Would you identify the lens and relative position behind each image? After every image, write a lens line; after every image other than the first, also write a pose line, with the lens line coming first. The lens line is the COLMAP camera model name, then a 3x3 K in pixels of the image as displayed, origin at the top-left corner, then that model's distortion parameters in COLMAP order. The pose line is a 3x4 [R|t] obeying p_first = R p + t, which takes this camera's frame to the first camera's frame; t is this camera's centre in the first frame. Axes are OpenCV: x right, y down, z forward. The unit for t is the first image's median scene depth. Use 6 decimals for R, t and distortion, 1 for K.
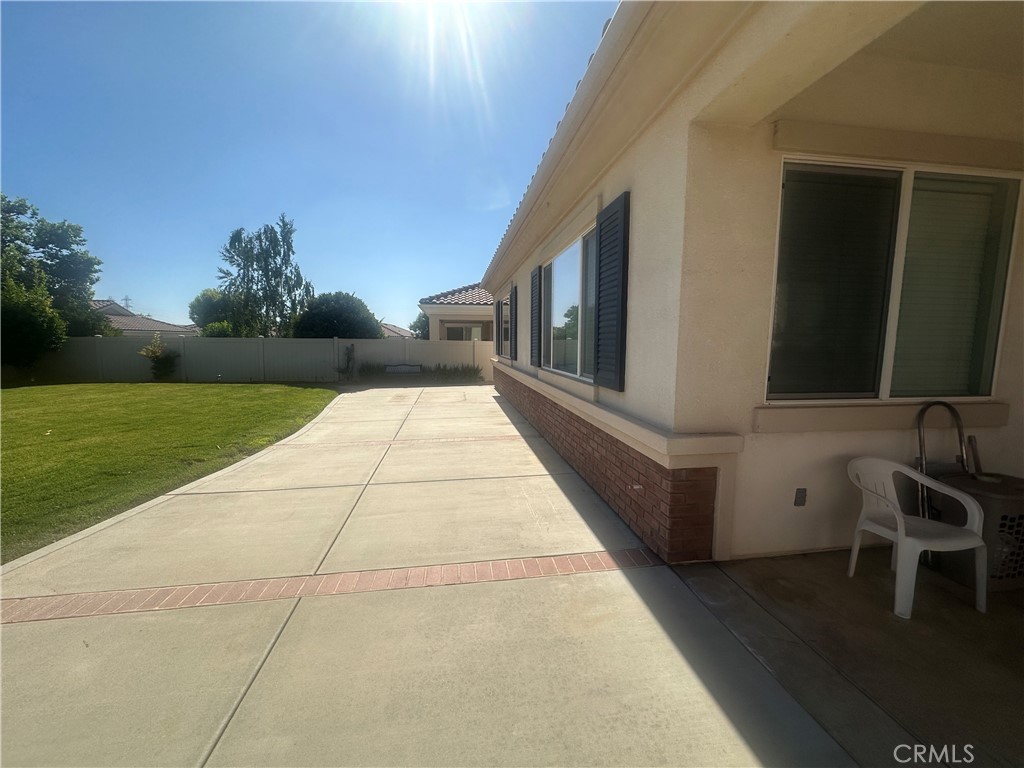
lens RADIAL K [[410.3, 0, 512.8], [0, 410.3, 386.8], [0, 0, 1]] dist [-0.001818, 0.000481]
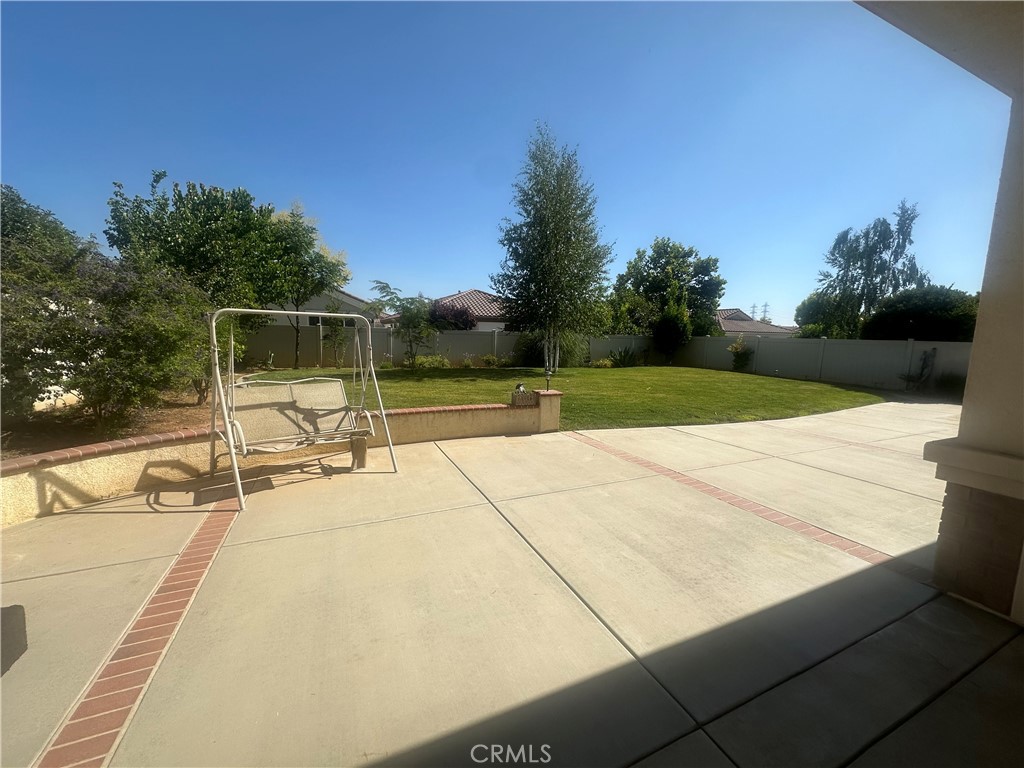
lens RADIAL K [[410.3, 0, 514.2], [0, 410.3, 384.2], [0, 0, 1]] dist [-0.001818, 0.000481]
pose [[0.277699, 0.118045, -0.953388, 0.103539], [-0.126741, 0.988249, 0.085444, 0.003219], [0.952271, 0.097105, 0.289397, -0.021743]]
